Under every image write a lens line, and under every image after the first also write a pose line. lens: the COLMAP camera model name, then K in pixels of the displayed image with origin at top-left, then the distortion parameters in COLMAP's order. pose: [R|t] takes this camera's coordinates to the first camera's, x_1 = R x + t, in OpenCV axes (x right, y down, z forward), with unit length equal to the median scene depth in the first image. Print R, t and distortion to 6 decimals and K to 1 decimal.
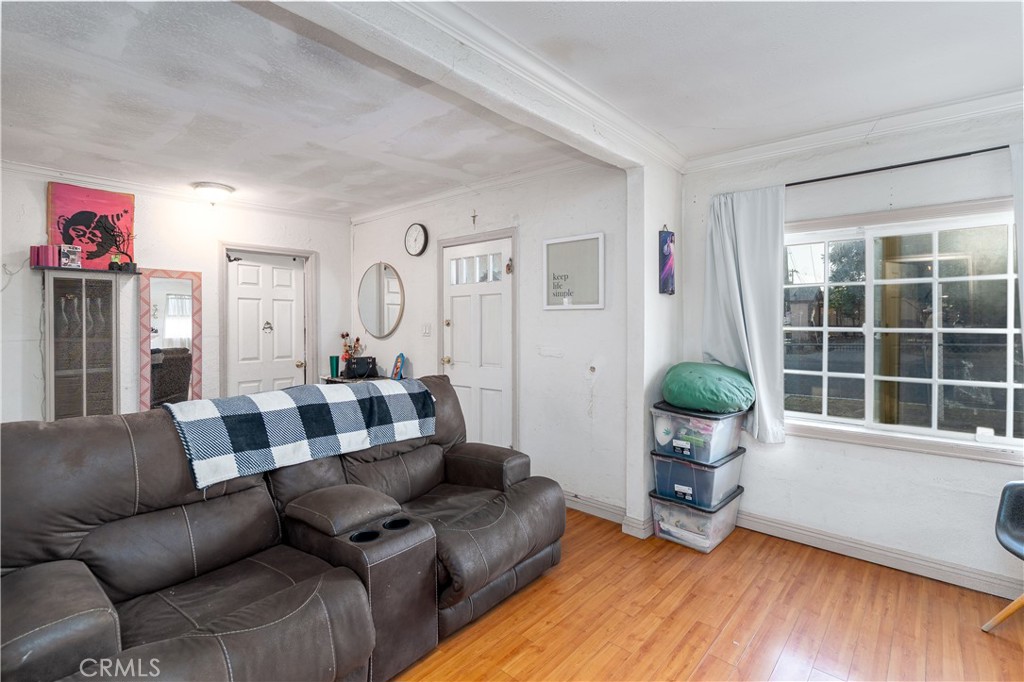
lens RADIAL K [[492.2, 0, 510.0], [0, 492.2, 334.9], [0, 0, 1]] dist [-0.001915, 0.000253]
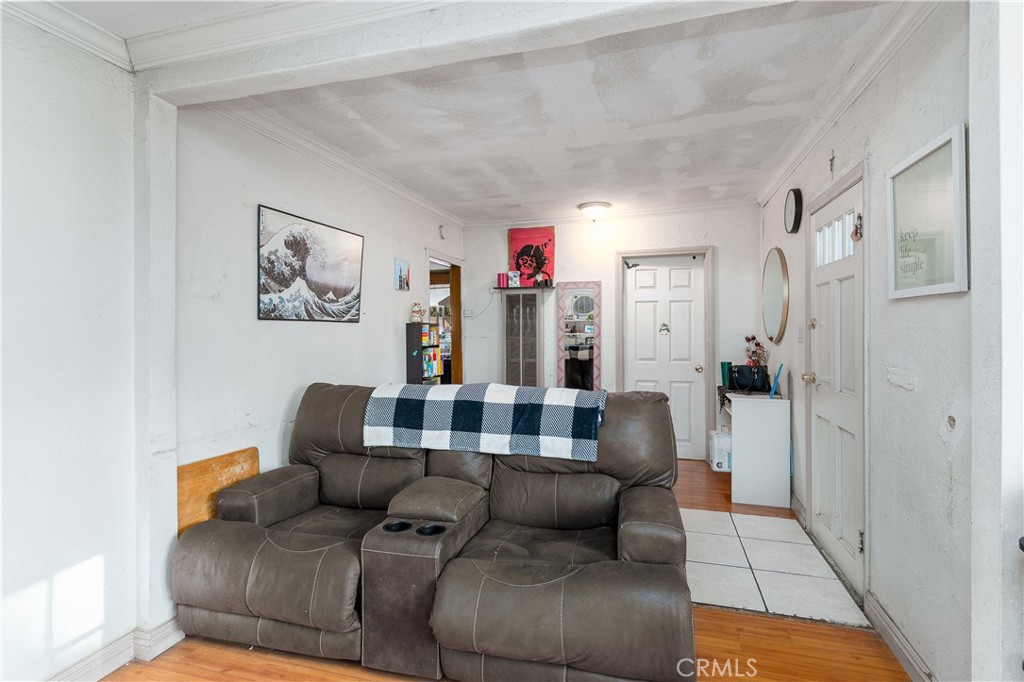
lens RADIAL K [[492.2, 0, 507.6], [0, 492.2, 330.6], [0, 0, 1]] dist [-0.001915, 0.000253]
pose [[0.407582, 0.006431, -0.913146, 0.387532], [-0.015611, 0.999878, 0.000074, -0.009638], [0.913035, 0.014224, 0.407633, 0.388641]]
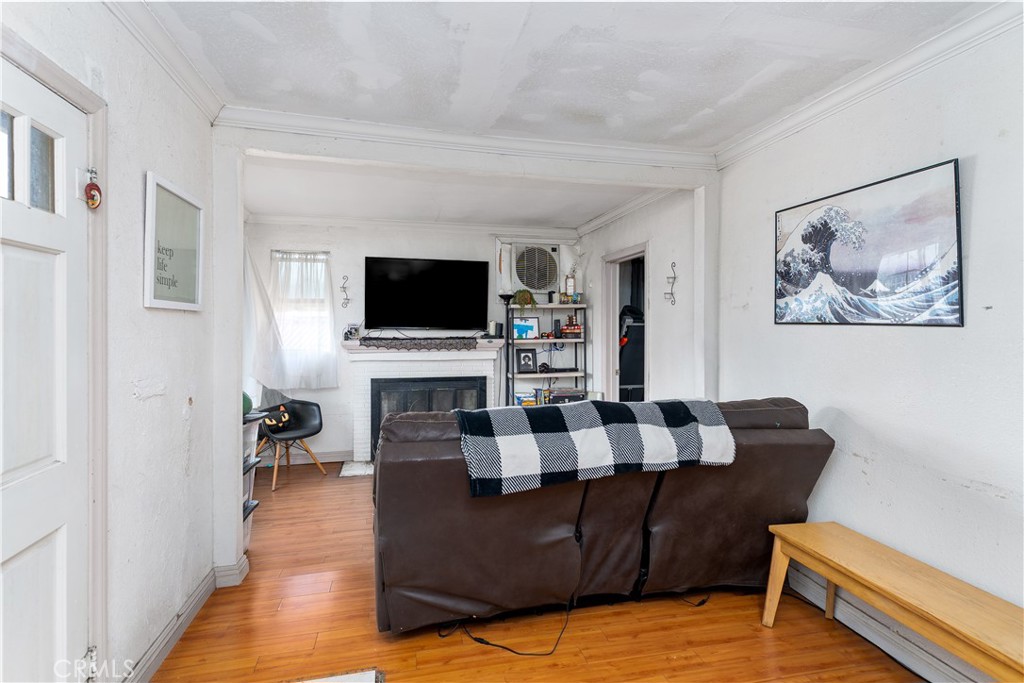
lens RADIAL K [[492.2, 0, 513.9], [0, 492.2, 331.1], [0, 0, 1]] dist [-0.001915, 0.000253]
pose [[-0.819840, -0.005946, 0.572561, -0.524547], [0.011894, 0.999553, 0.027412, -0.034695], [-0.572469, 0.029284, -0.819404, 1.186272]]
